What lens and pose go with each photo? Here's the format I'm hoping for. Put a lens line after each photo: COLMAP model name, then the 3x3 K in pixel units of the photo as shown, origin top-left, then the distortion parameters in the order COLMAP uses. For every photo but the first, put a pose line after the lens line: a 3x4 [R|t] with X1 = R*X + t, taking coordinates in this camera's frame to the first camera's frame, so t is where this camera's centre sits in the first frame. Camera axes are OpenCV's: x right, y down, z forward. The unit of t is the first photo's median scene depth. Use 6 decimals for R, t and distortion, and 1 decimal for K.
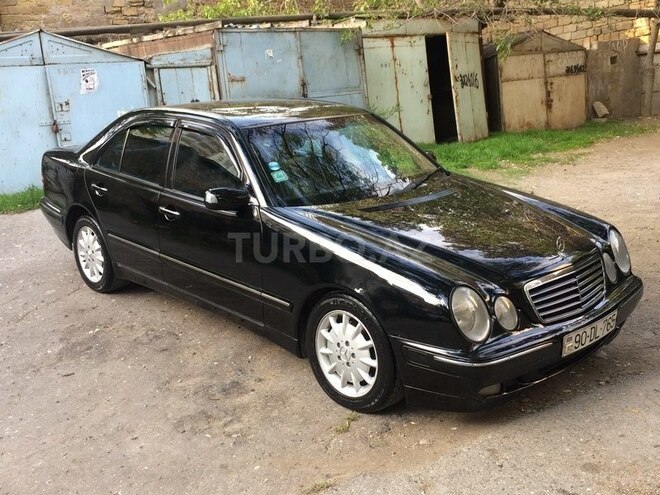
lens RADIAL K [[716.9, 0, 330.0], [0, 716.9, 247.5], [0, 0, 1]] dist [0.005720, -0.001398]
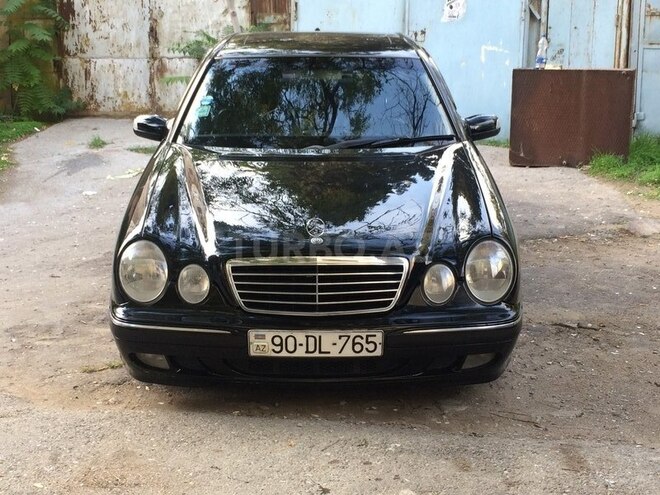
lens RADIAL K [[996.9, 0, 330.0], [0, 996.9, 247.5], [0, 0, 1]] dist [-0.001373, 0.093896]
pose [[0.744271, 0.197764, -0.637926, 0.347923], [-0.193333, 0.978056, 0.077645, -0.024214], [0.639283, 0.065544, 0.766173, 0.053183]]
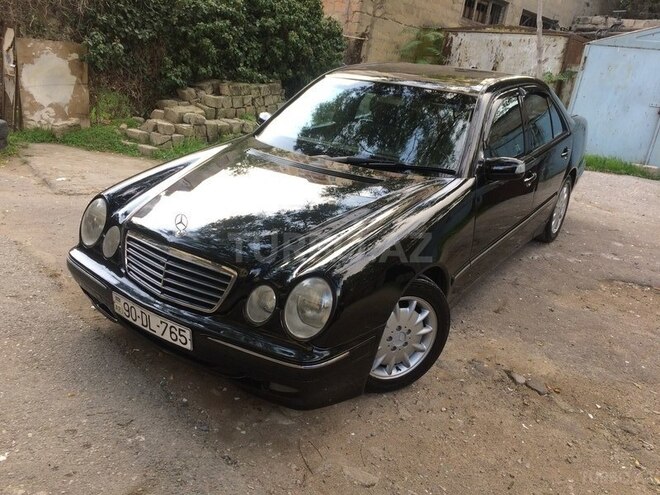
lens RADIAL K [[559.1, 0, 330.0], [0, 559.1, 247.5], [0, 0, 1]] dist [0.035472, -0.006691]
pose [[0.223449, 0.393875, -0.891590, 0.330091], [-0.329858, 0.891304, 0.311081, -0.084048], [0.917205, 0.224587, 0.329084, 0.316812]]
